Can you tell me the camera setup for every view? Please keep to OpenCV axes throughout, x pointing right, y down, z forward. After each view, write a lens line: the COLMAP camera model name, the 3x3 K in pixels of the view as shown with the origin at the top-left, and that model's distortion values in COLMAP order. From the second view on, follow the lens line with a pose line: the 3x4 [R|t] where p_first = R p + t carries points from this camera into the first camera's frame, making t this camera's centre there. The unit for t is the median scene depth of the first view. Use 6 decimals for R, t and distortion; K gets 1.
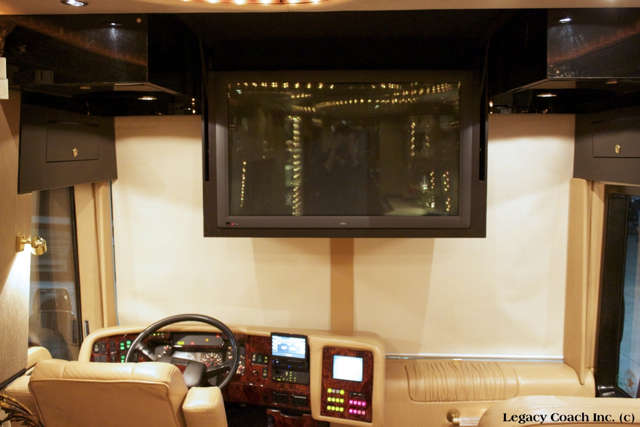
lens RADIAL K [[639.5, 0, 320.0], [0, 639.5, 213.5], [0, 0, 1]] dist [-0.097152, 0.000178]
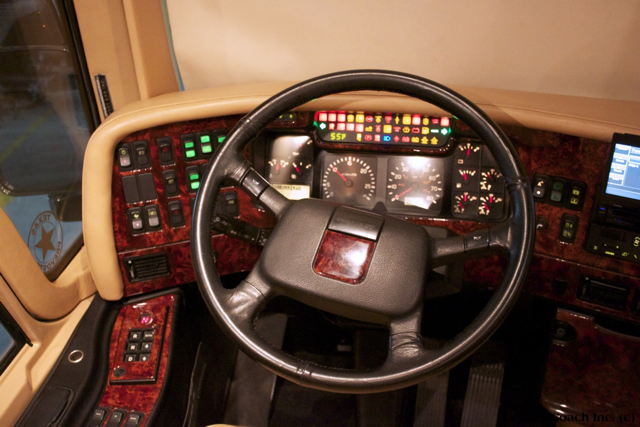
lens RADIAL K [[728.6, 0, 320.0], [0, 728.6, 213.5], [0, 0, 1]] dist [-0.023257, 0.000368]
pose [[0.989406, 0.045520, -0.137851, -0.172480], [0.018561, 0.902109, 0.431109, 0.054848], [0.143981, -0.429100, 0.891708, 0.600270]]
